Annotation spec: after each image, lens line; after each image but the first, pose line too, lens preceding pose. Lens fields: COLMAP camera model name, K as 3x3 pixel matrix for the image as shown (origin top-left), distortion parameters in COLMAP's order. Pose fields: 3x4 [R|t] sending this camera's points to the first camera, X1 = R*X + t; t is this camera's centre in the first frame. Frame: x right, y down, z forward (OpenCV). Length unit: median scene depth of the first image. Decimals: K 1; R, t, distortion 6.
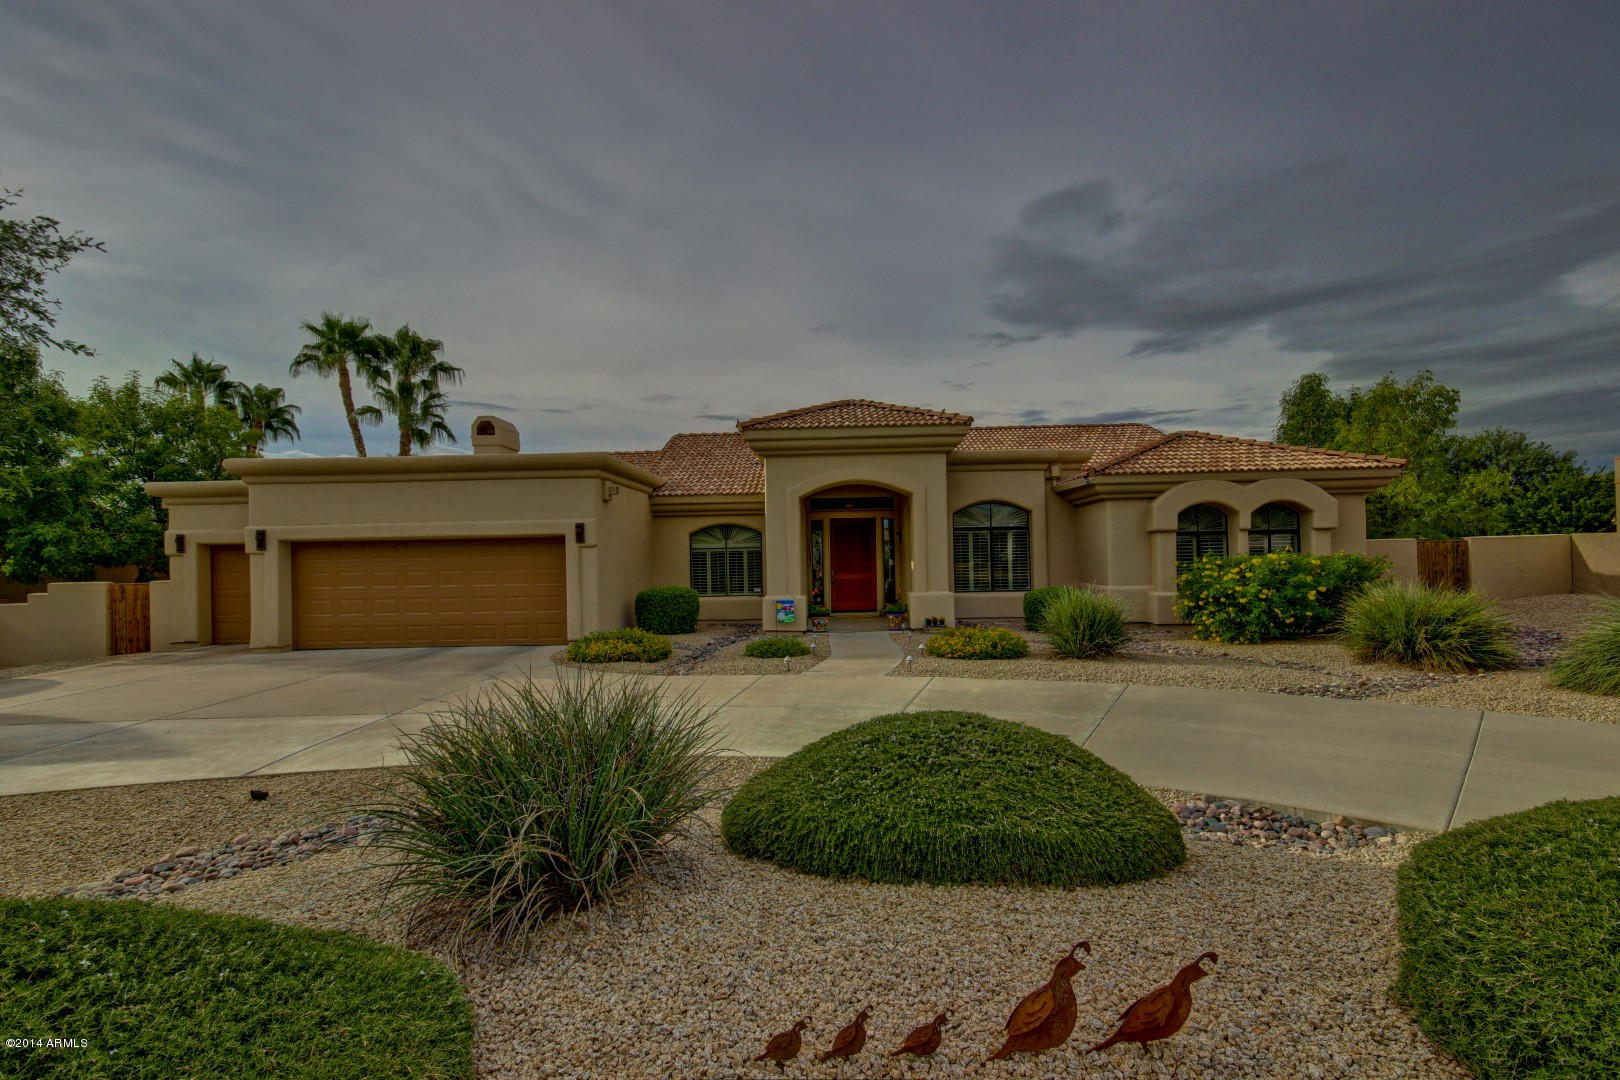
lens RADIAL K [[774.7, 0, 806.3], [0, 774.7, 536.7], [0, 0, 1]] dist [0.033165, -0.000065]
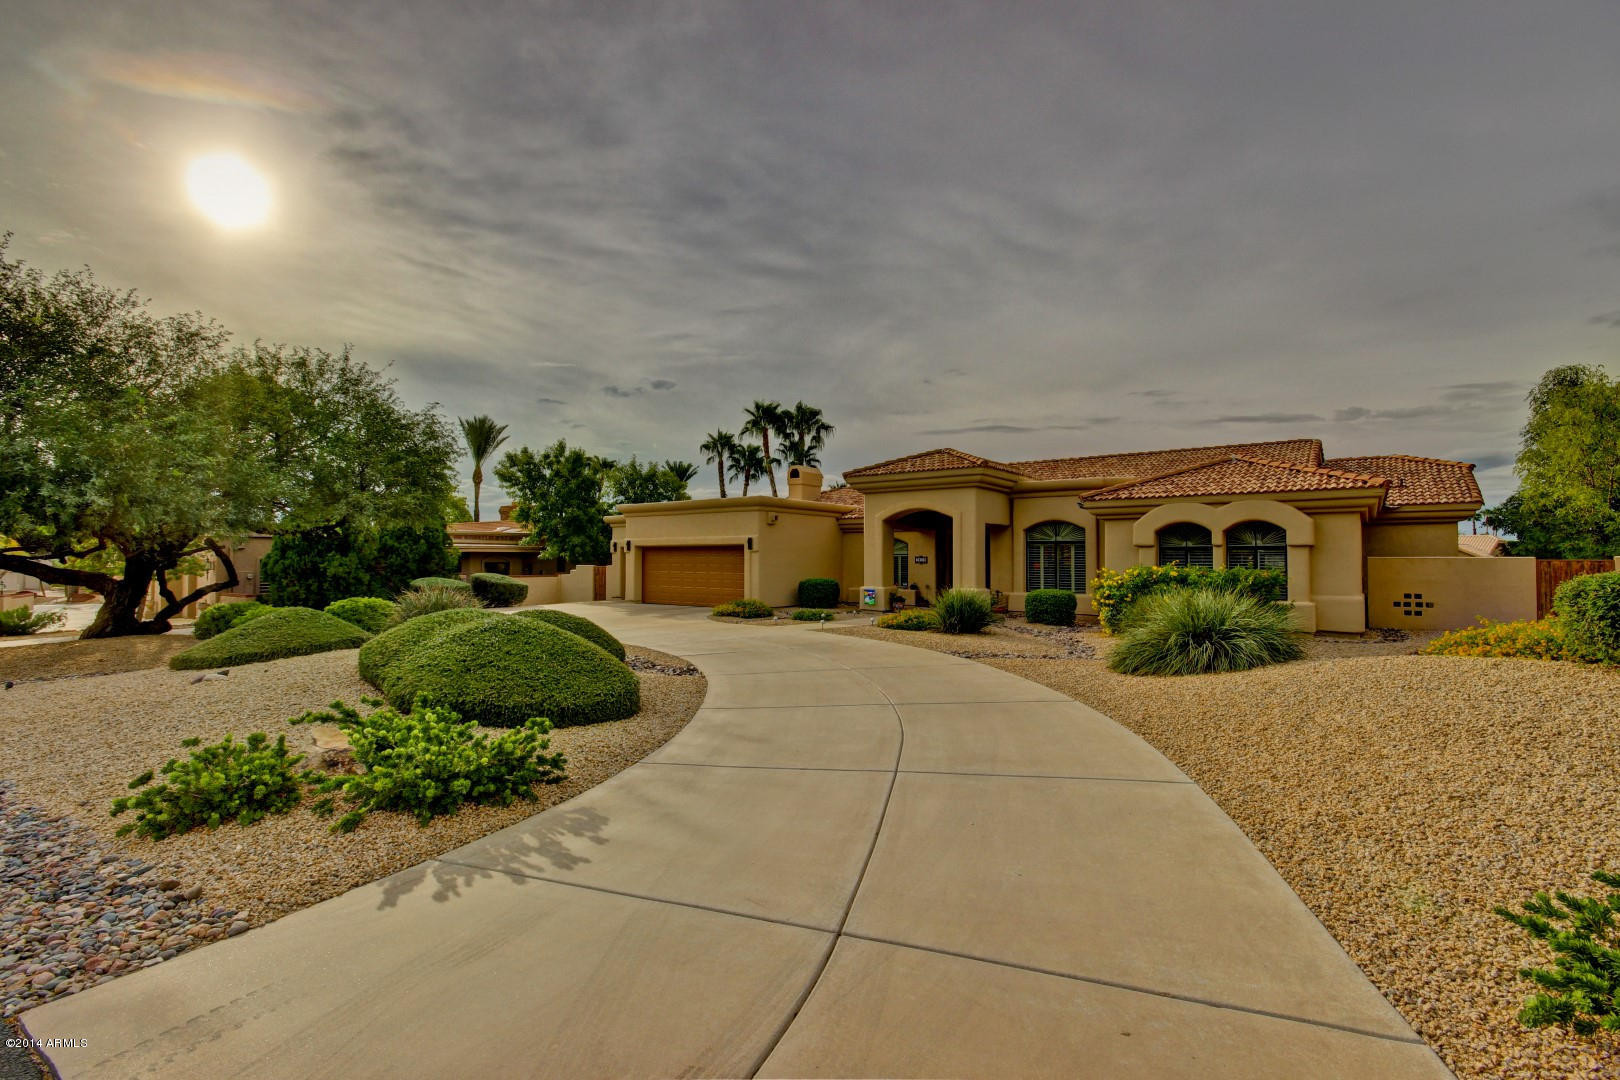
lens RADIAL K [[742.0, 0, 821.8], [0, 742.0, 543.8], [0, 0, 1]] dist [0.033202, -0.013631]
pose [[0.817512, 0.009578, -0.575832, 0.684590], [-0.011251, 0.999936, 0.000660, -0.006066], [0.575801, 0.005939, 0.817568, -0.214983]]
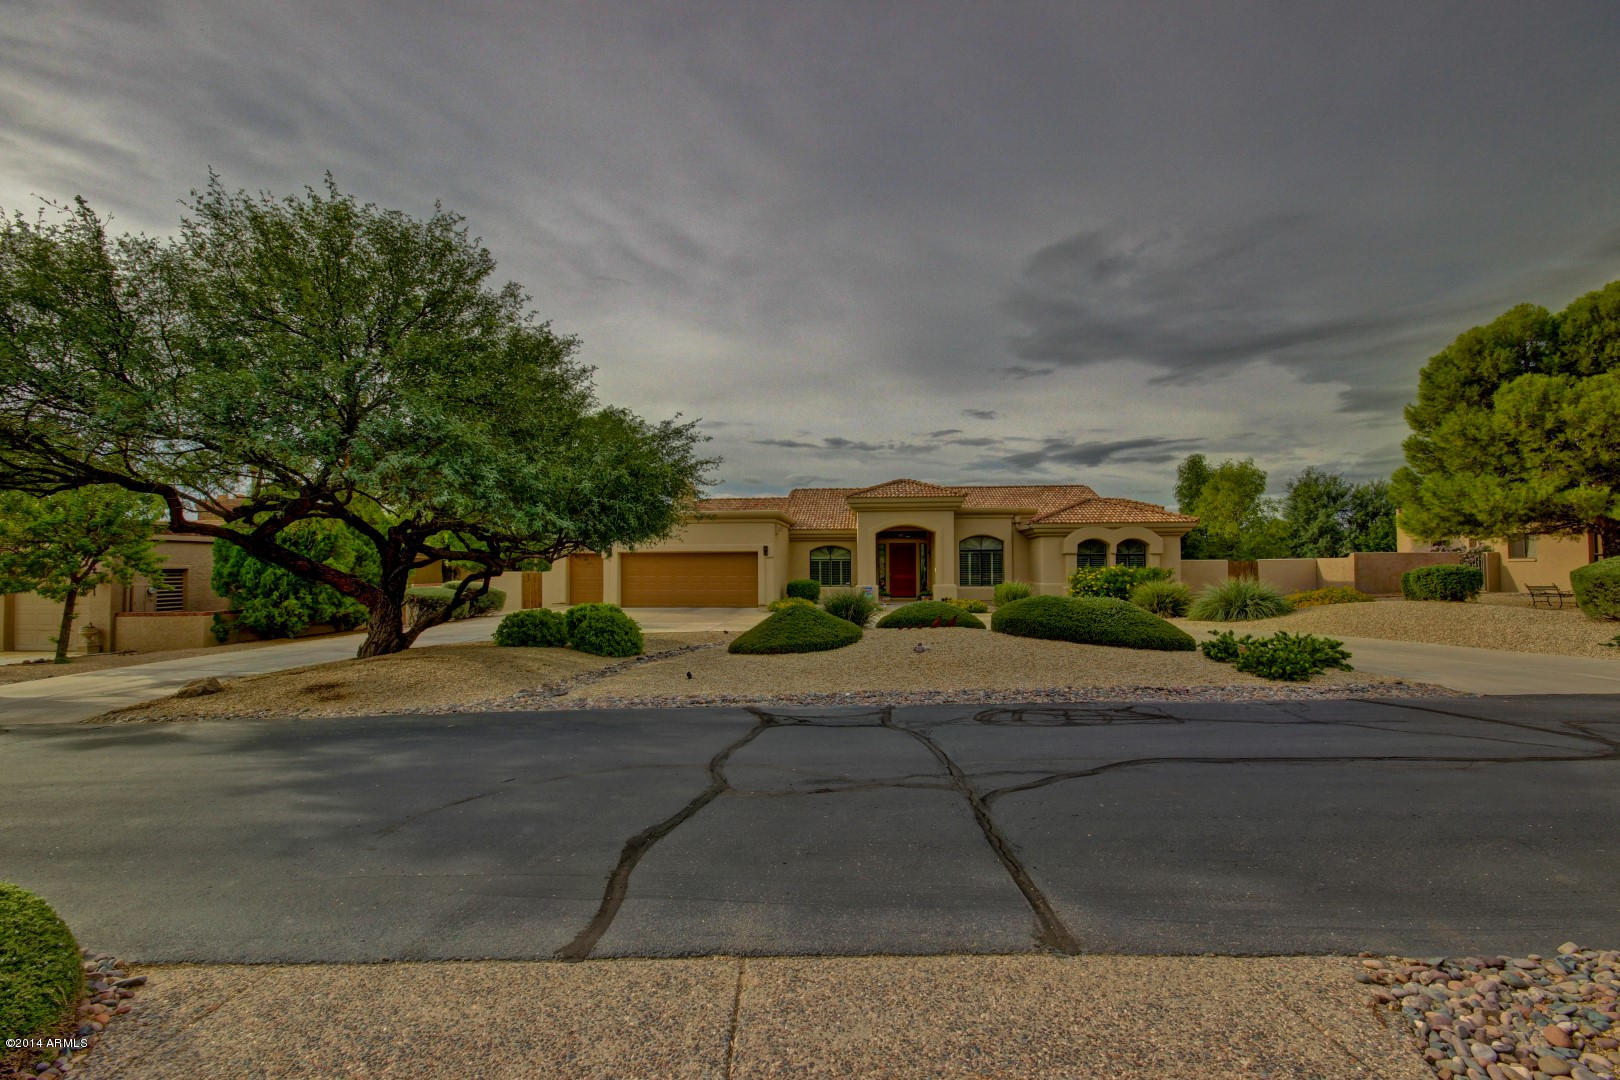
lens RADIAL K [[739.2, 0, 810.0], [0, 739.2, 540.0], [0, 0, 1]] dist [-0.001963, -0.000191]
pose [[0.999114, 0.014690, -0.039443, -0.092788], [-0.015050, 0.999848, -0.008848, -0.014678], [0.039307, 0.009434, 0.999183, -0.764766]]
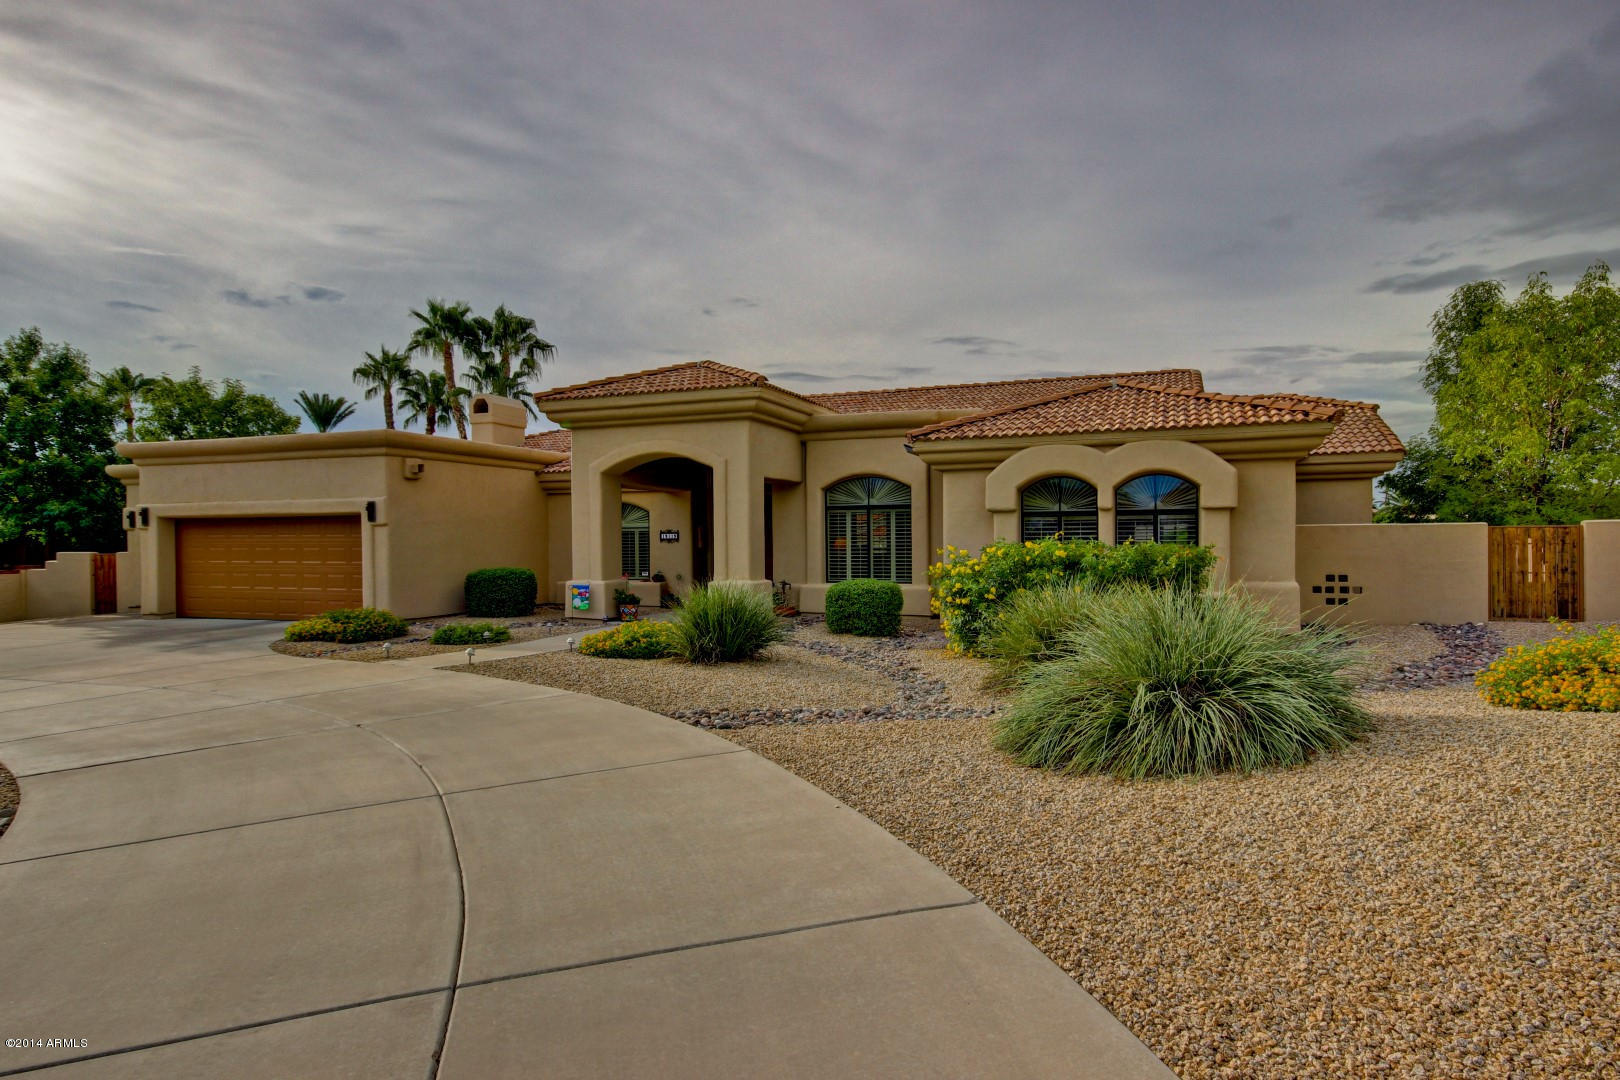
lens RADIAL K [[906.1, 0, 813.3], [0, 906.1, 528.9], [0, 0, 1]] dist [0.041161, 0.000215]
pose [[0.939027, 0.009304, -0.343717, 0.569029], [-0.005794, 0.999920, 0.011237, 0.001484], [0.343794, -0.008560, 0.939006, 0.080189]]
